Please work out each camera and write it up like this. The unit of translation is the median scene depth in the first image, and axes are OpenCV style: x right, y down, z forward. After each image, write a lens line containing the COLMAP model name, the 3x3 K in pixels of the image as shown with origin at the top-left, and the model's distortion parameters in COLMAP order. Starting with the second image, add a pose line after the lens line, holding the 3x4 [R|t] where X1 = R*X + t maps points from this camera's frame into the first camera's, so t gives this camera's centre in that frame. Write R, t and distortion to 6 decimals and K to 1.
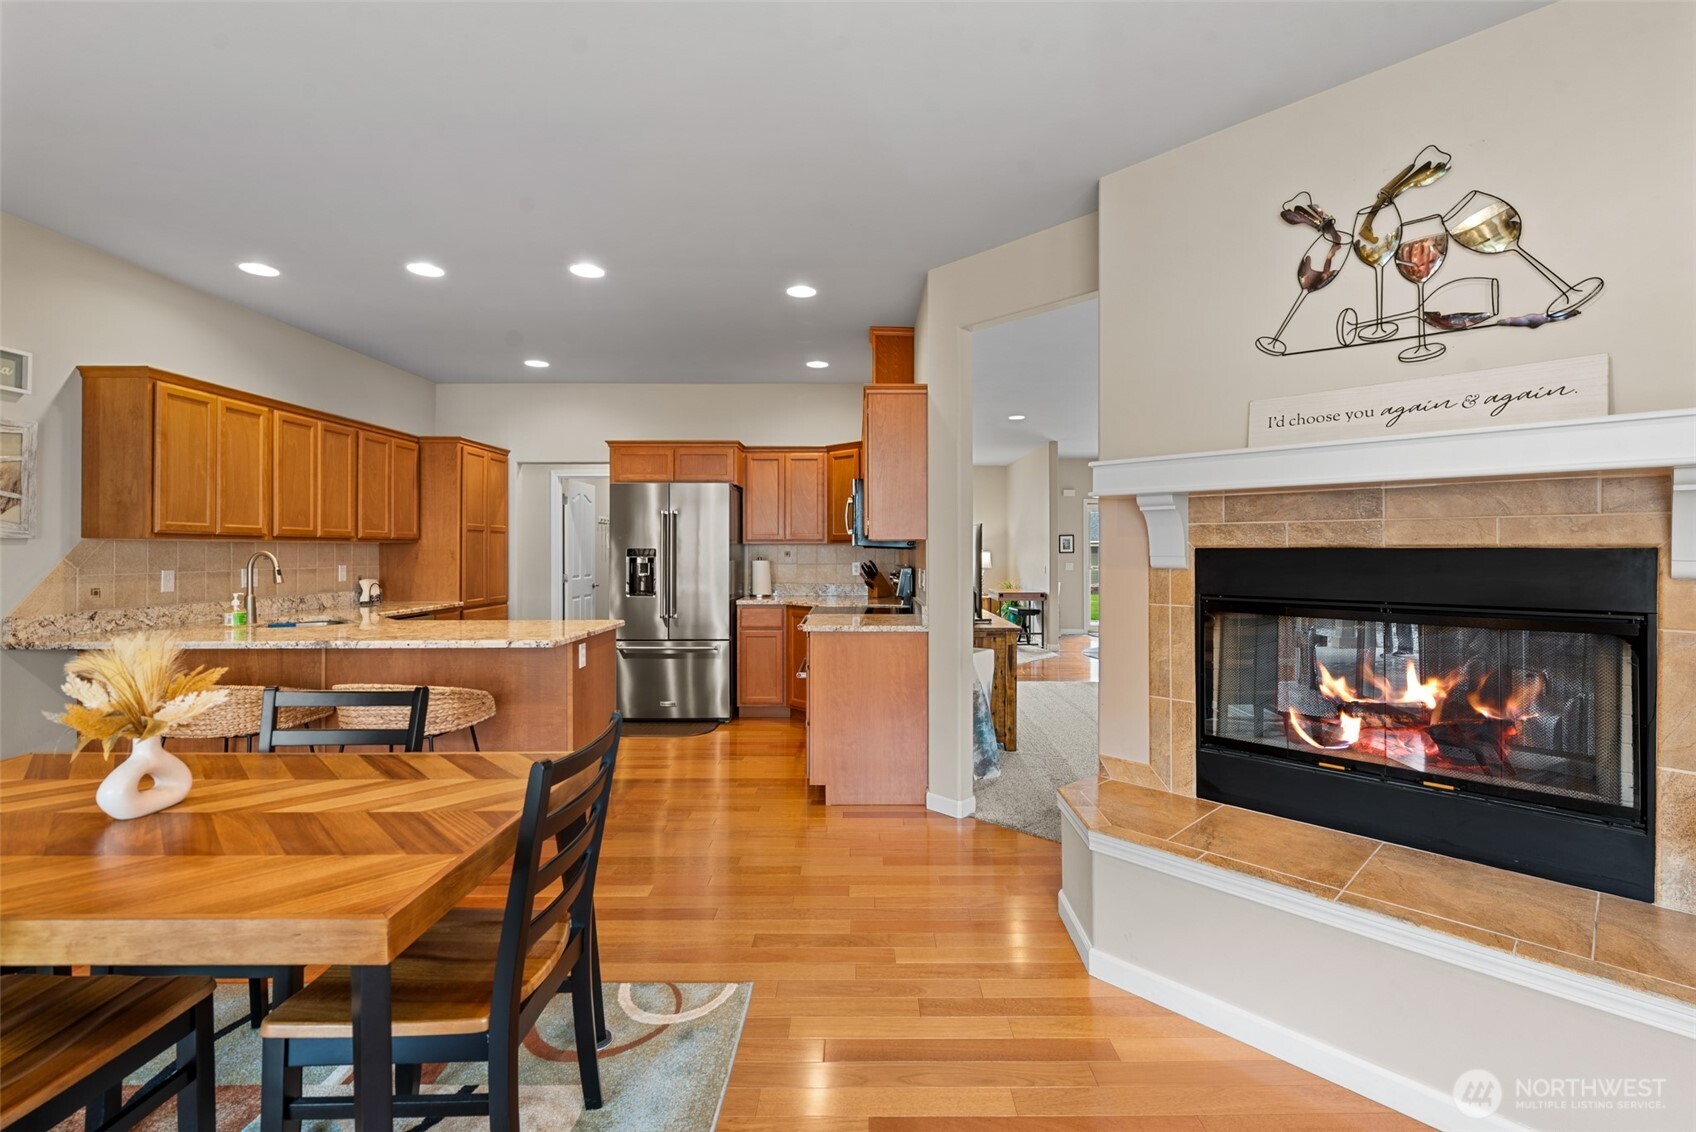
lens RADIAL K [[761.3, 0, 831.7], [0, 761.3, 555.3], [0, 0, 1]] dist [0.001228, -0.000465]
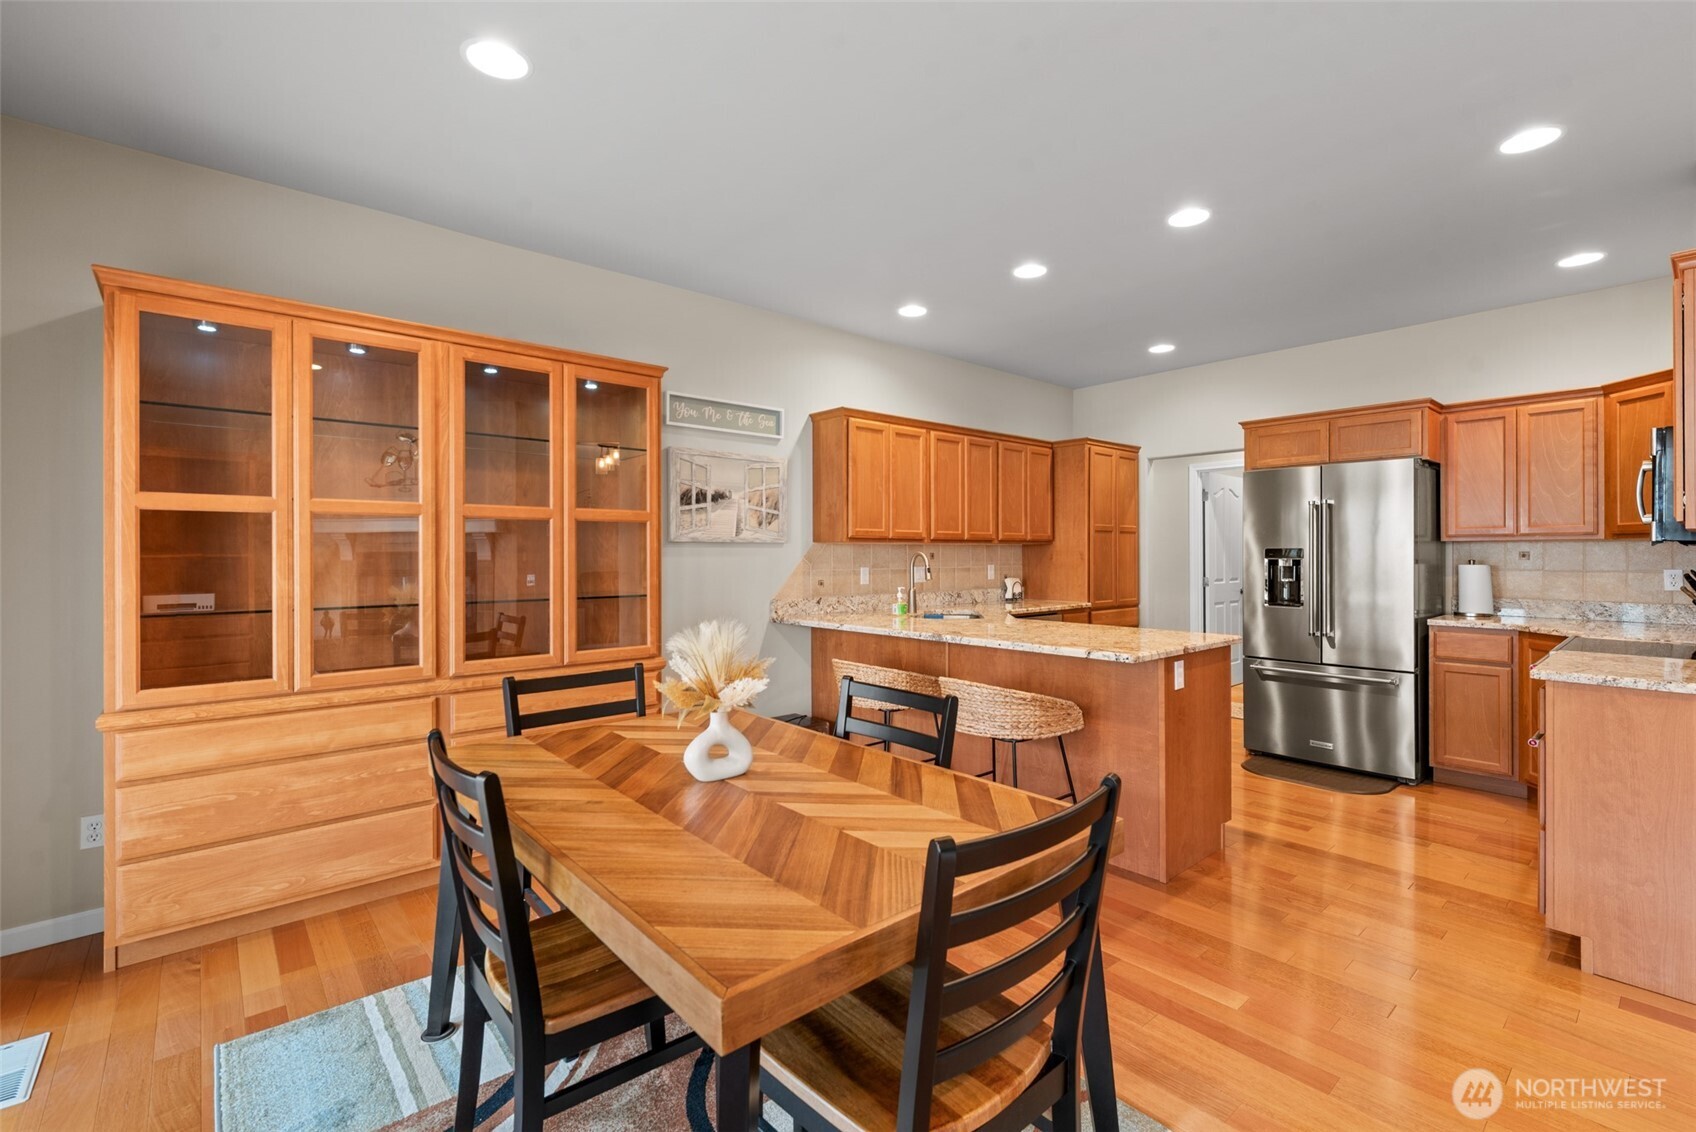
lens RADIAL K [[761.3, 0, 838.3], [0, 761.3, 553.1], [0, 0, 1]] dist [0.001228, -0.000465]
pose [[0.686253, -0.000092, -0.727363, 0.018906], [-0.003439, 0.999988, -0.003371, 0.000634], [0.727354, 0.004815, 0.686245, 0.107529]]
